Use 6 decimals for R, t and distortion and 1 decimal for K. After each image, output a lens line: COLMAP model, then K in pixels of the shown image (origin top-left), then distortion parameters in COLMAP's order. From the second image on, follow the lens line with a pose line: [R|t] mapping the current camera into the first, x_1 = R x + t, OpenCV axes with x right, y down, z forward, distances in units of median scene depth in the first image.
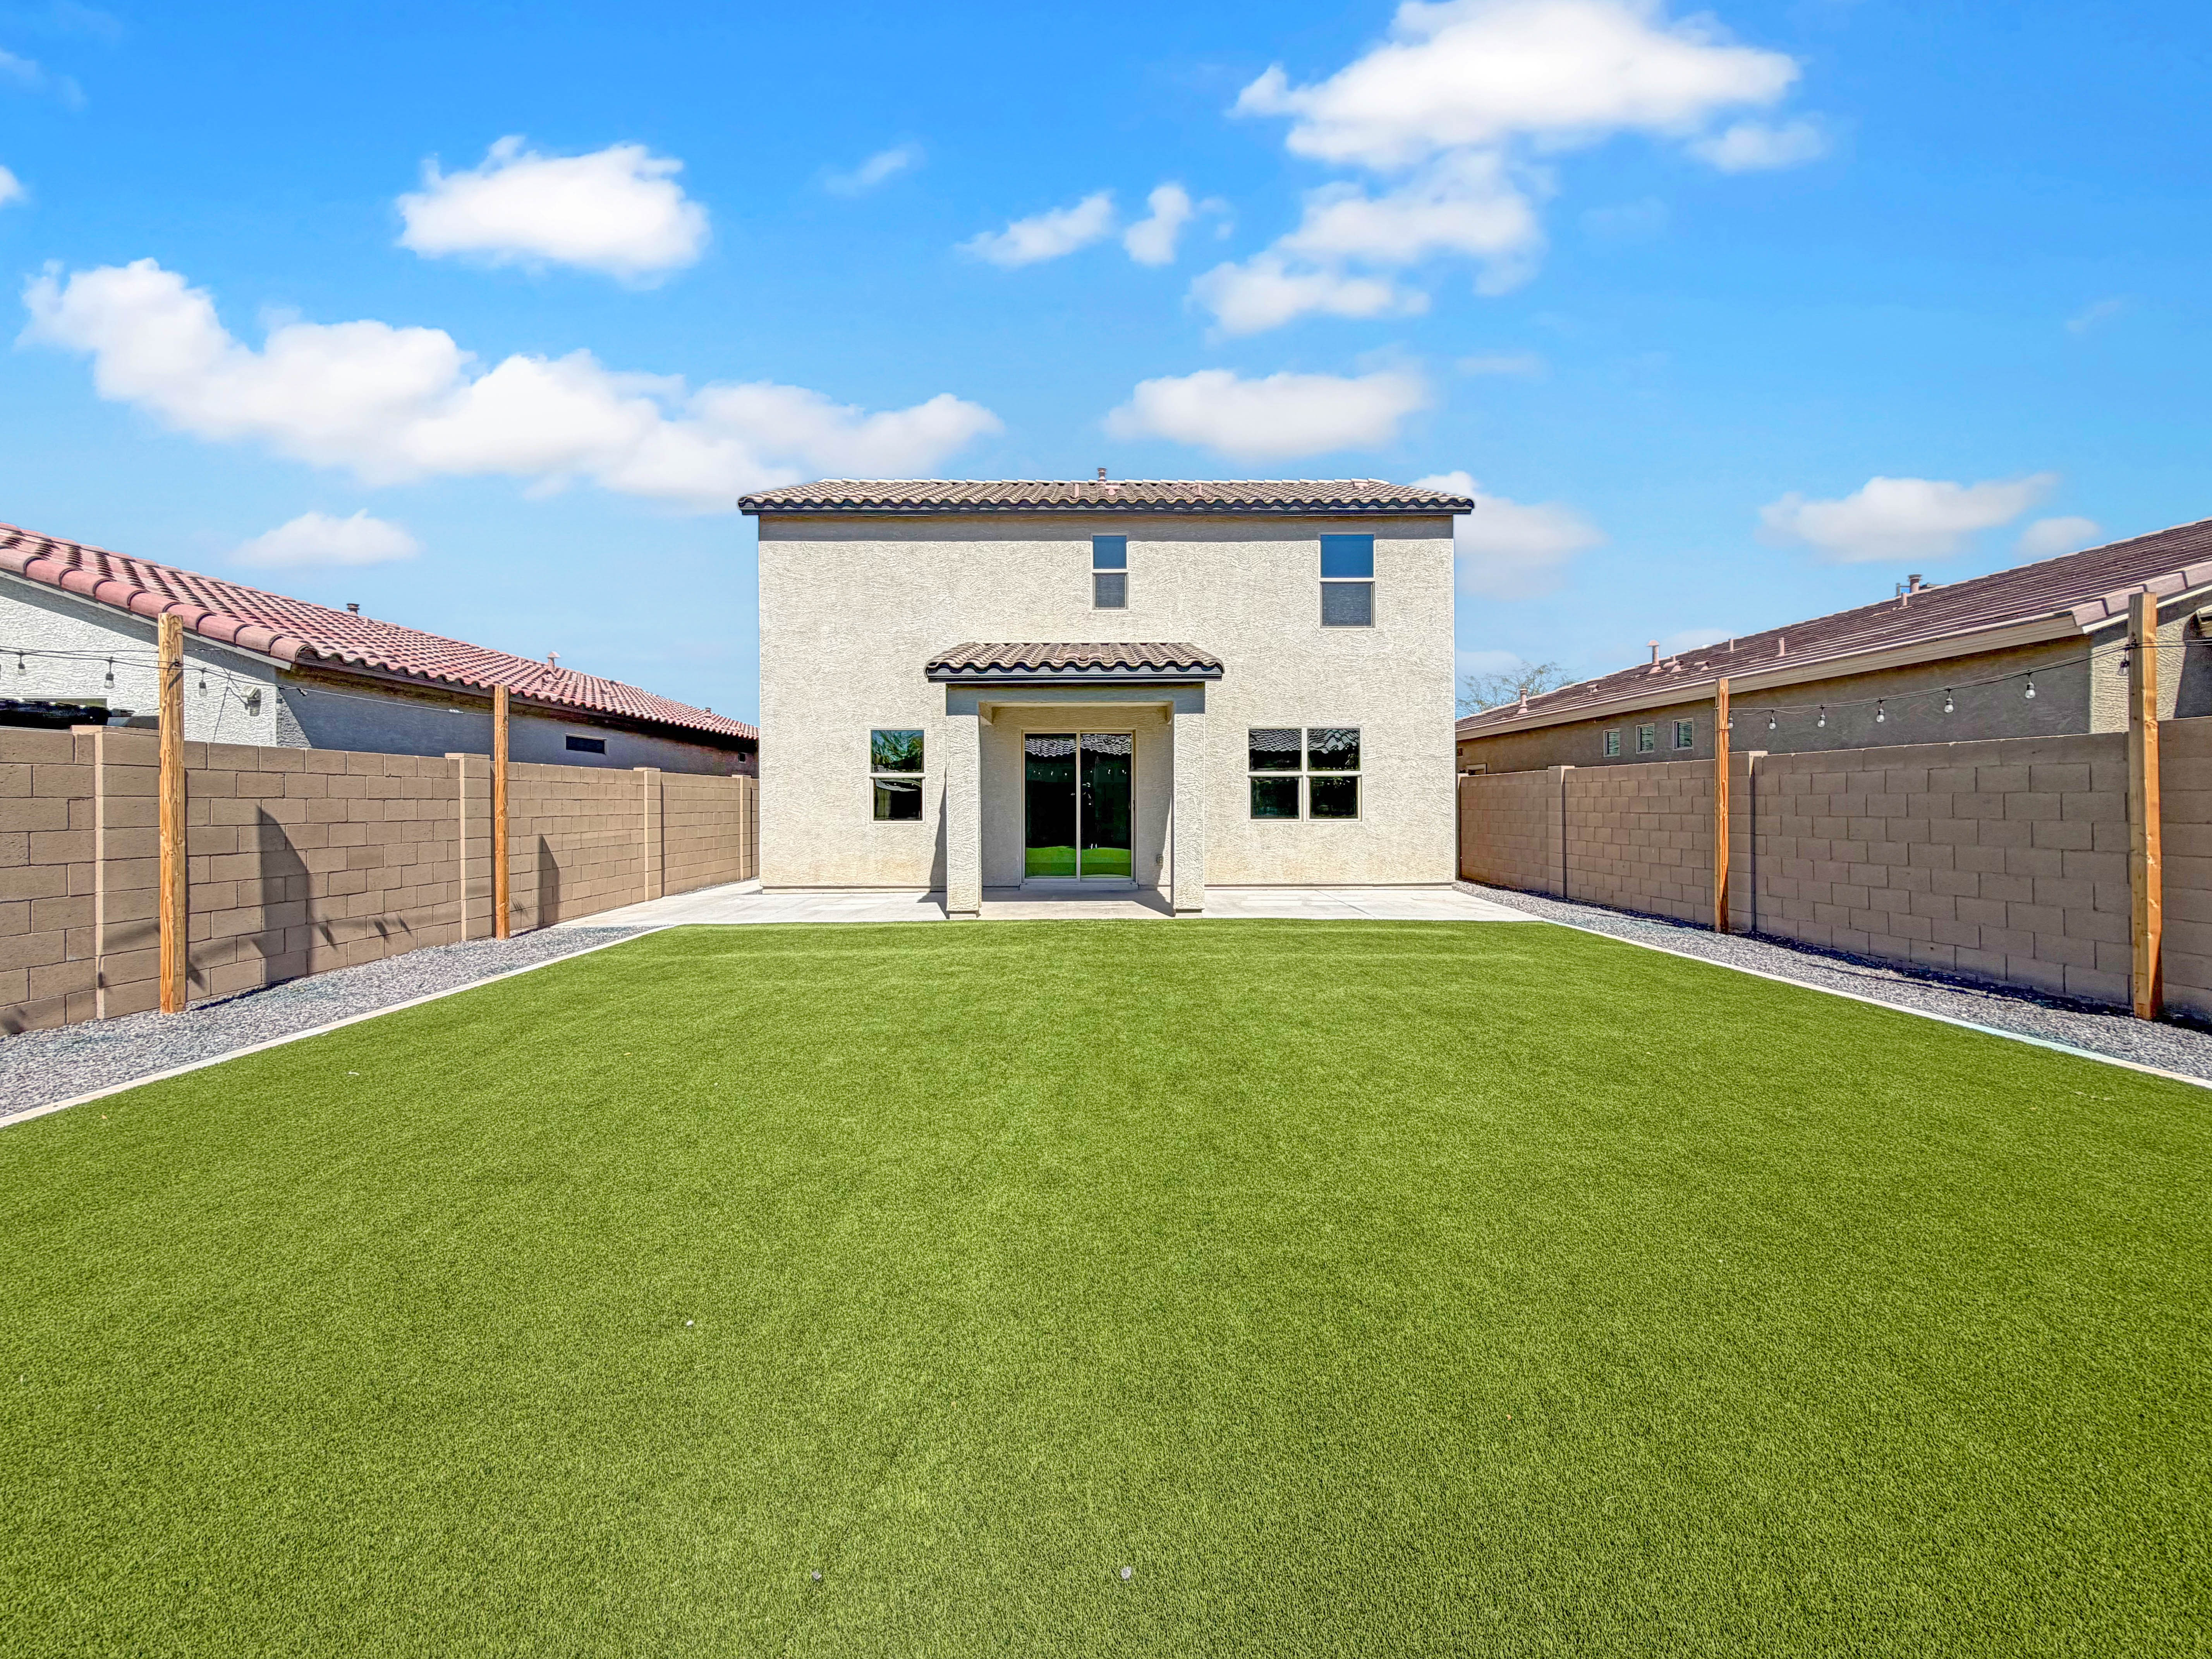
lens RADIAL K [[896.9, 0, 1104.9], [0, 896.9, 818.9], [0, 0, 1]] dist [0.007260, -0.000218]
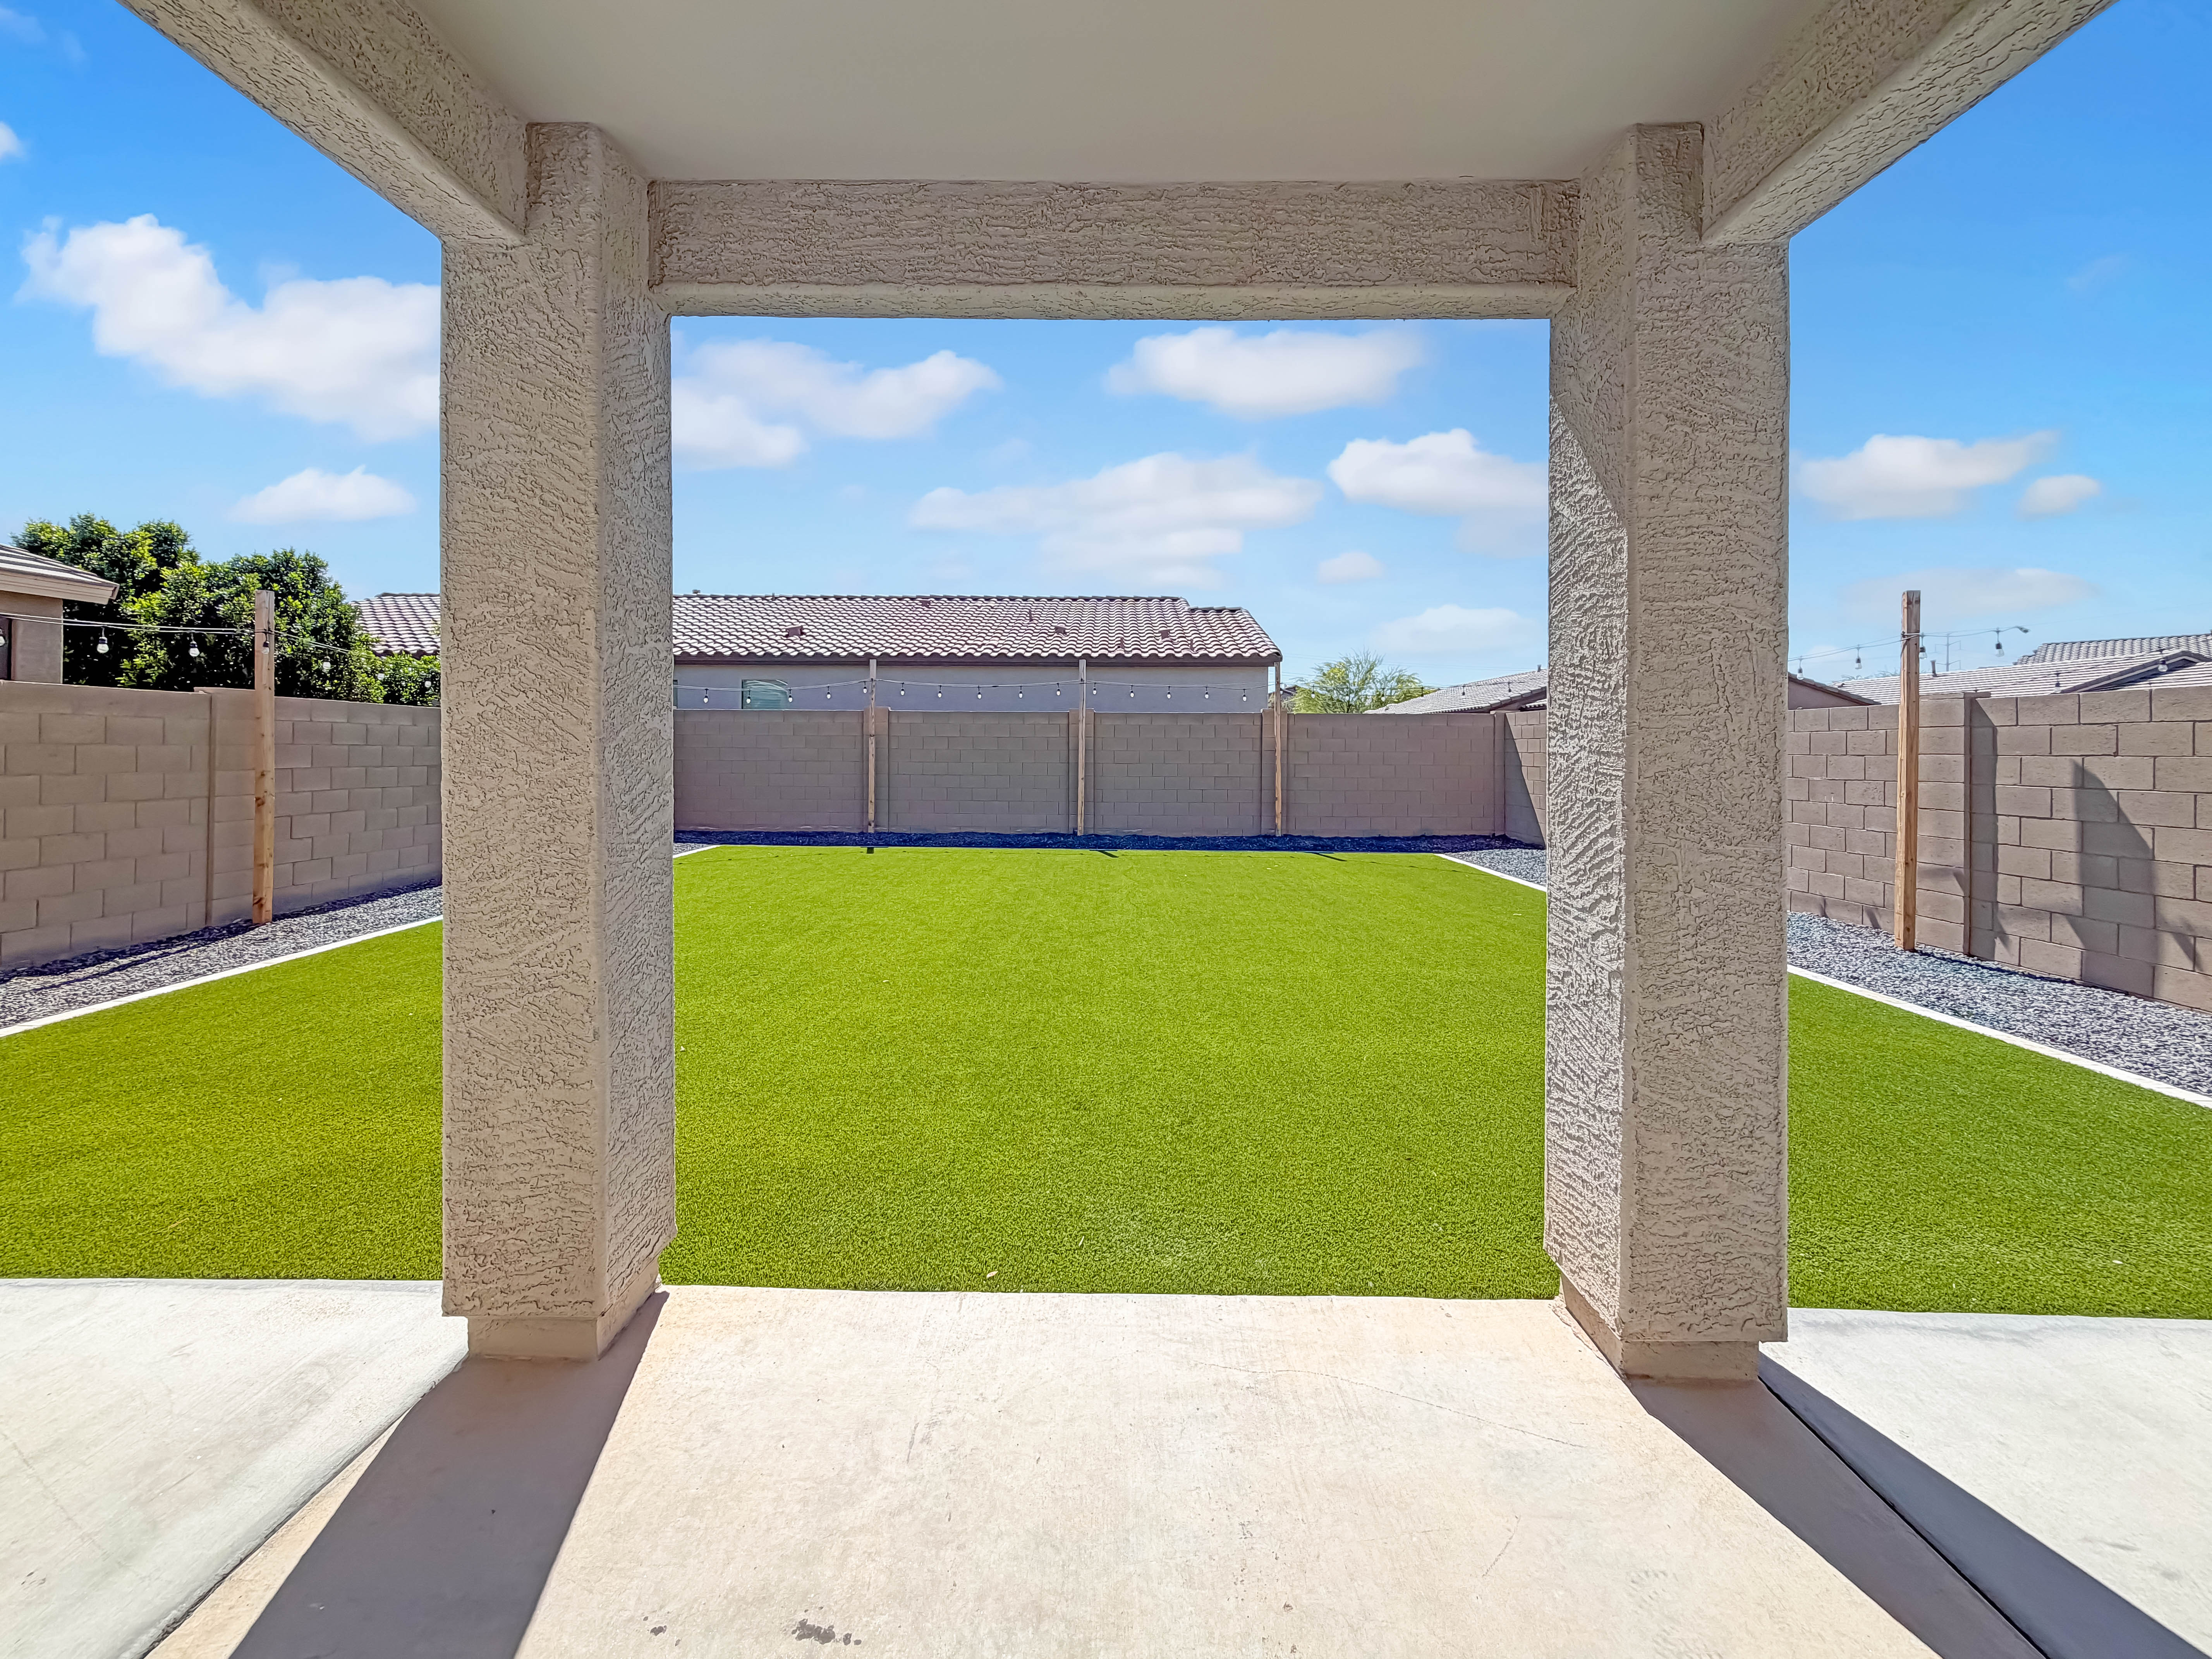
lens RADIAL K [[896.9, 0, 1097.3], [0, 896.9, 775.5], [0, 0, 1]] dist [0.007260, -0.000218]
pose [[-0.999709, -0.003755, 0.023849, -0.059116], [-0.003728, 0.999992, 0.001175, -0.001592], [-0.023853, 0.001086, -0.999715, 1.860303]]
